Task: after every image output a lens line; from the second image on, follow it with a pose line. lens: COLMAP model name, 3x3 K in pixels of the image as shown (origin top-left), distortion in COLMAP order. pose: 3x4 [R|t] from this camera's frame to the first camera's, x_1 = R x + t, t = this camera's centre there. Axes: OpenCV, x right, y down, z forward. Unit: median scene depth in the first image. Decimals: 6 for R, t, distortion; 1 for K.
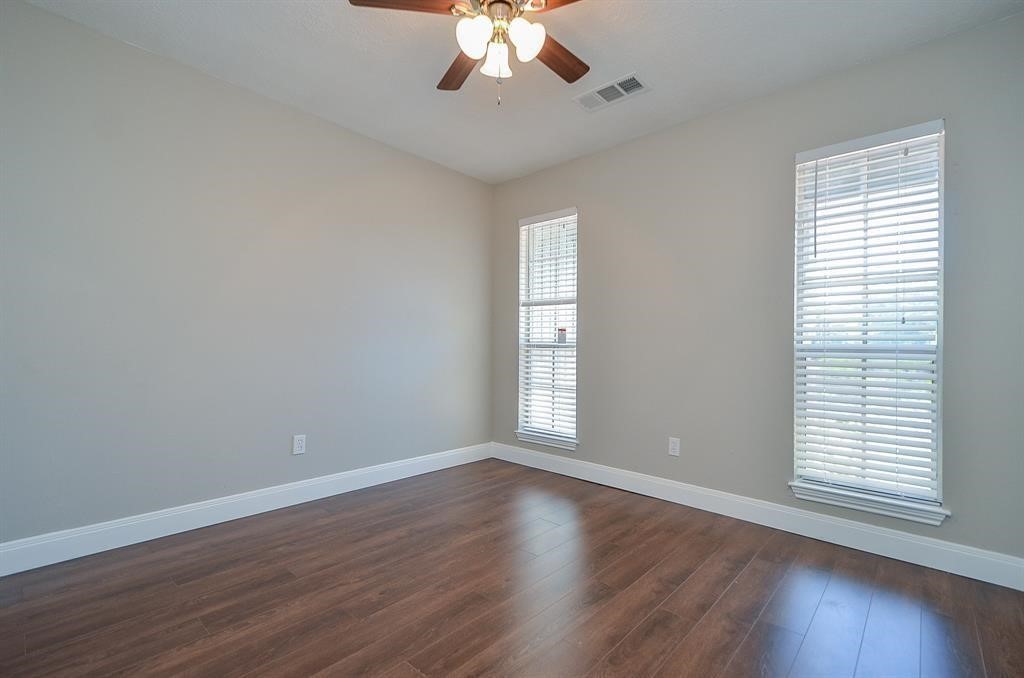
lens RADIAL K [[451.8, 0, 508.0], [0, 451.8, 350.0], [0, 0, 1]] dist [0.010061, -0.001199]
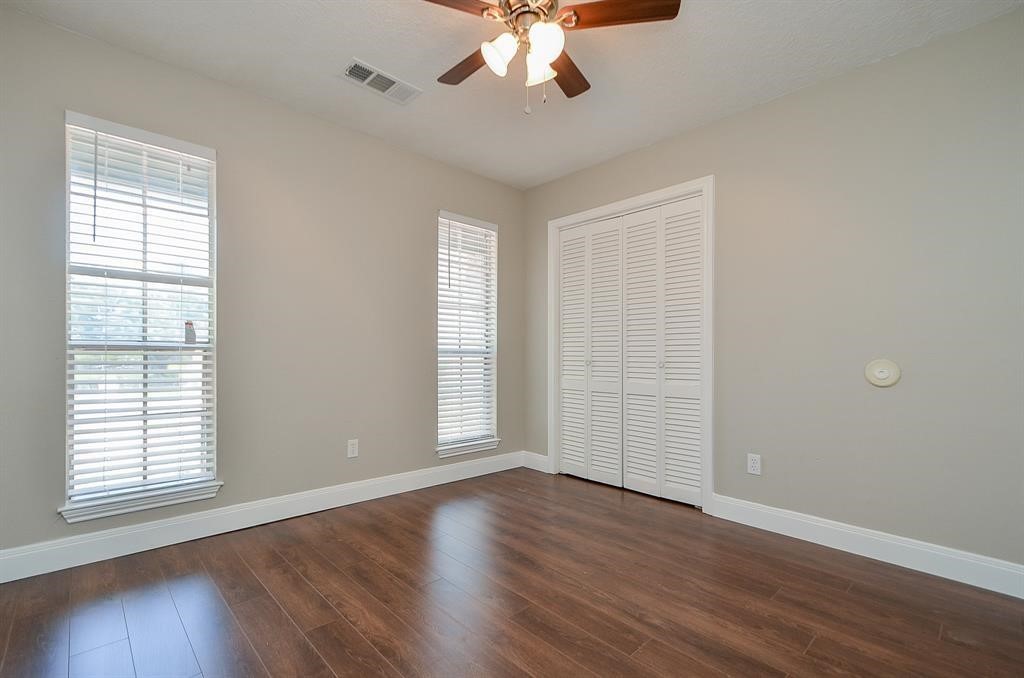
lens RADIAL K [[454.1, 0, 511.3], [0, 454.1, 351.2], [0, 0, 1]] dist [0.002337, -0.000170]
pose [[0.073076, -0.009658, 0.997280, -0.728848], [-0.003552, 0.999944, 0.009944, -0.017401], [-0.997320, -0.004269, 0.073038, 0.679470]]
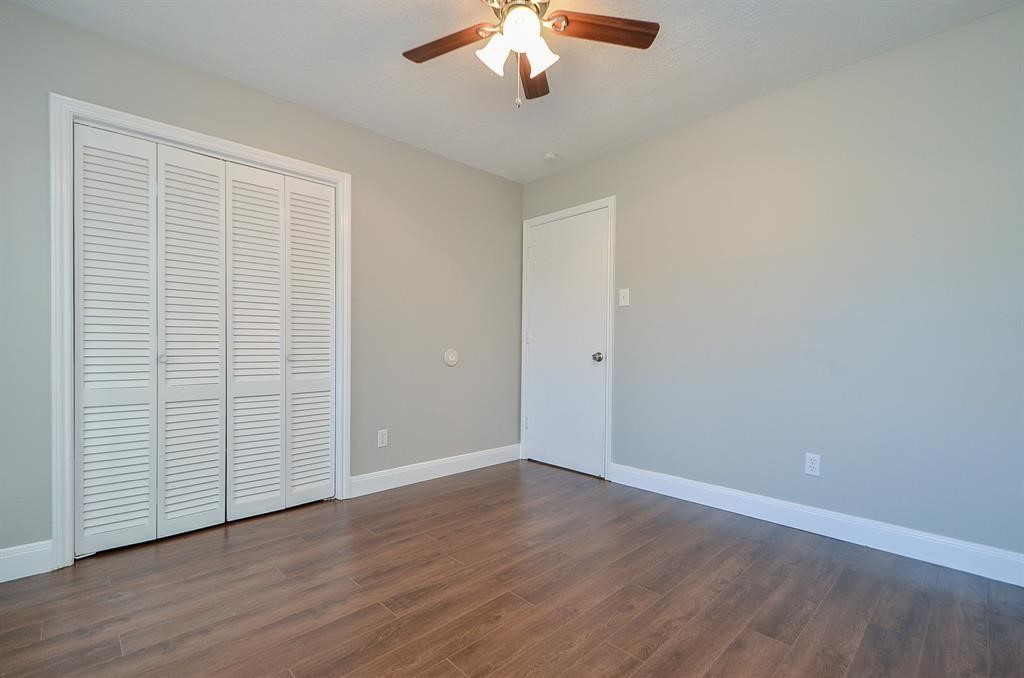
lens RADIAL K [[451.8, 0, 508.0], [0, 451.8, 350.0], [0, 0, 1]] dist [0.010061, -0.001199]
pose [[-0.997852, -0.019394, 0.062572, -0.049302], [-0.019027, 0.999798, 0.006462, -0.004906], [-0.062685, 0.005257, -0.998020, 1.422883]]
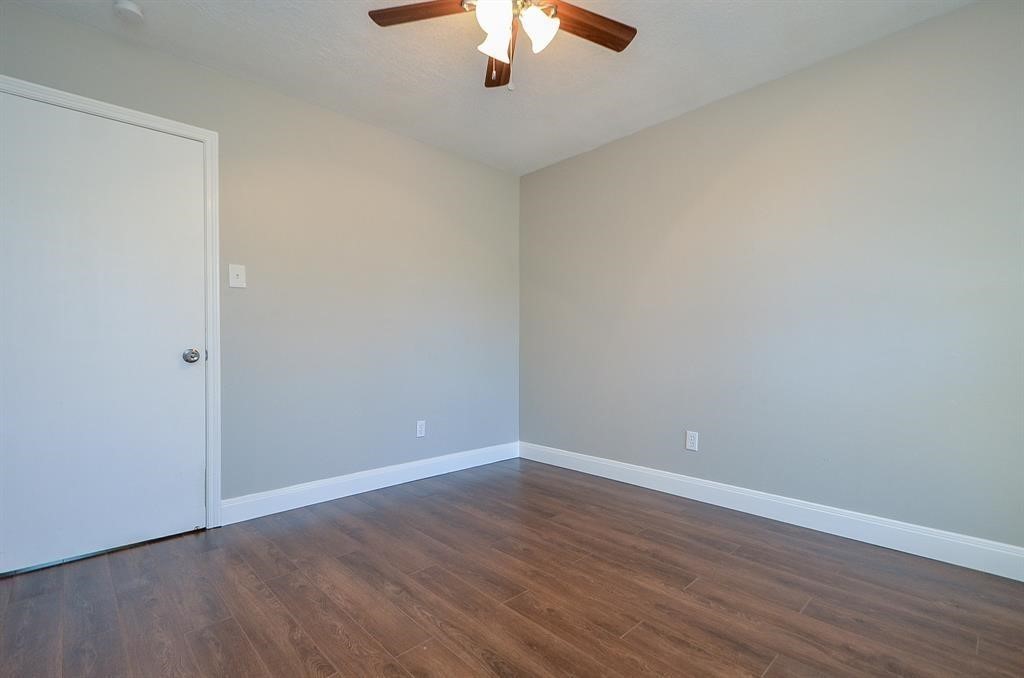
lens RADIAL K [[460.2, 0, 511.2], [0, 460.2, 351.1], [0, 0, 1]] dist [0.014942, 0.000030]
pose [[-0.072119, -0.002164, -0.997394, 0.679253], [-0.001044, 0.999997, -0.002094, 0.011382], [0.997396, 0.000890, -0.072121, 0.758118]]
